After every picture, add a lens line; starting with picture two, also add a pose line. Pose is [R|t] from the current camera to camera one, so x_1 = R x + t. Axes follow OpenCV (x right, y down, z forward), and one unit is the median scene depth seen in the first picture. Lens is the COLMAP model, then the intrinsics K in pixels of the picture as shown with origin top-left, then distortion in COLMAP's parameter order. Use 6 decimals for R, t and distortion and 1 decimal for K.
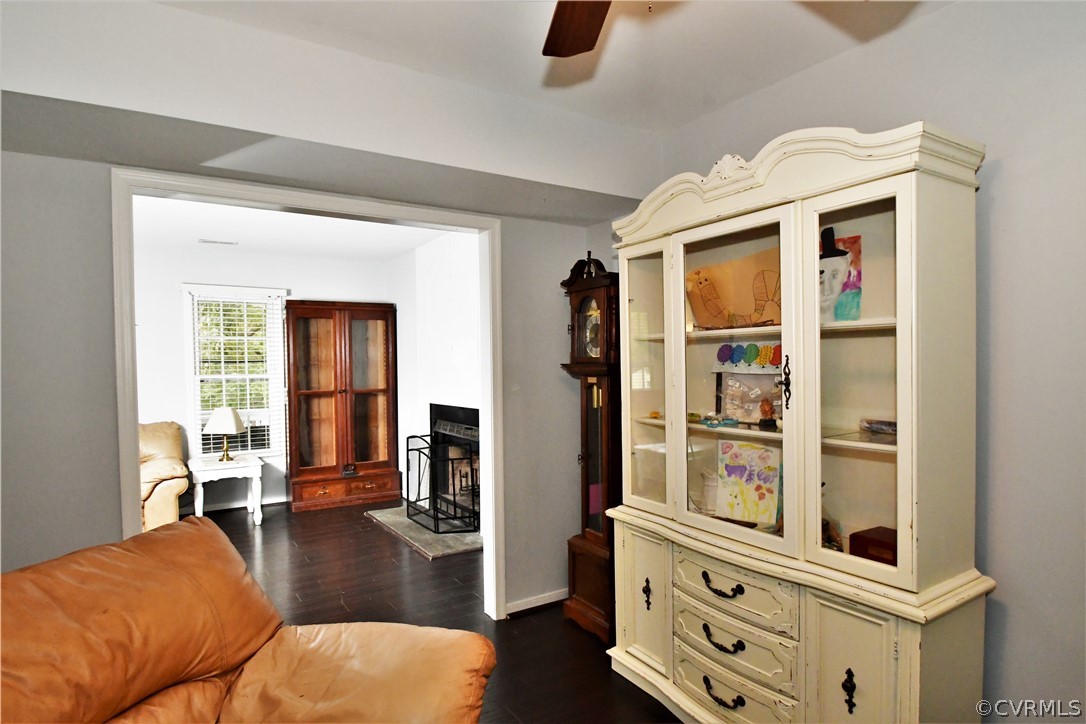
lens RADIAL K [[601.7, 0, 548.6], [0, 601.7, 365.2], [0, 0, 1]] dist [-0.016622, -0.008853]
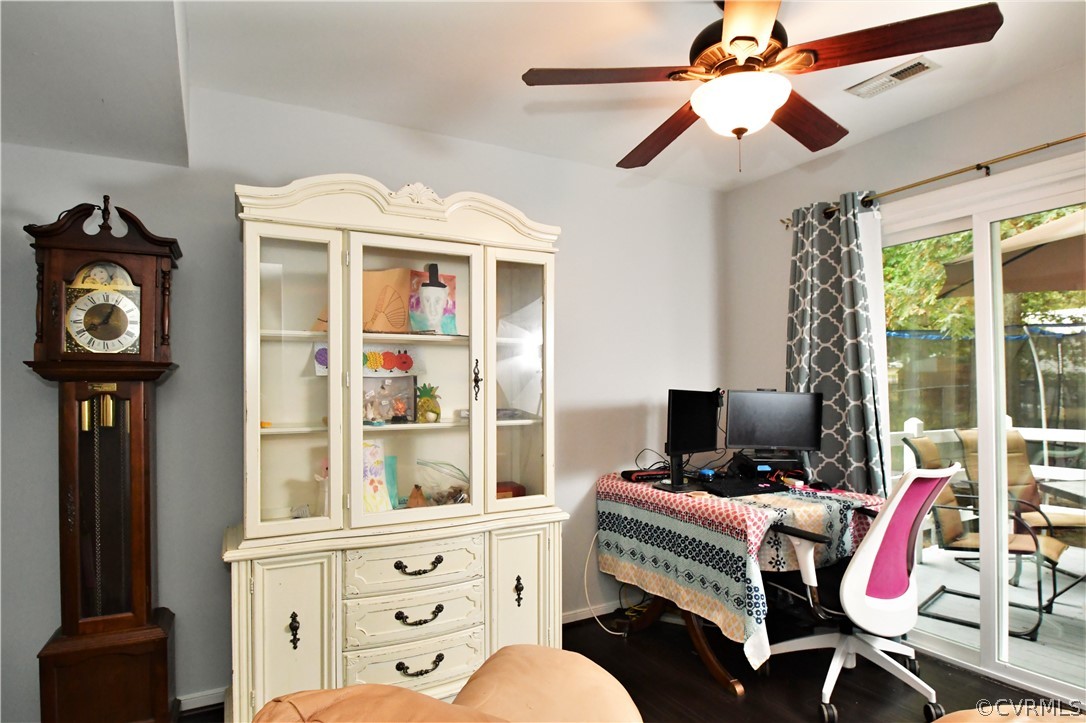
lens RADIAL K [[601.7, 0, 546.8], [0, 601.7, 365.2], [0, 0, 1]] dist [-0.016622, -0.008853]
pose [[0.071177, 0.047277, 0.996343, -0.809547], [0.010808, 0.998781, -0.048164, 0.054884], [-0.997405, 0.014196, 0.070579, 0.677981]]
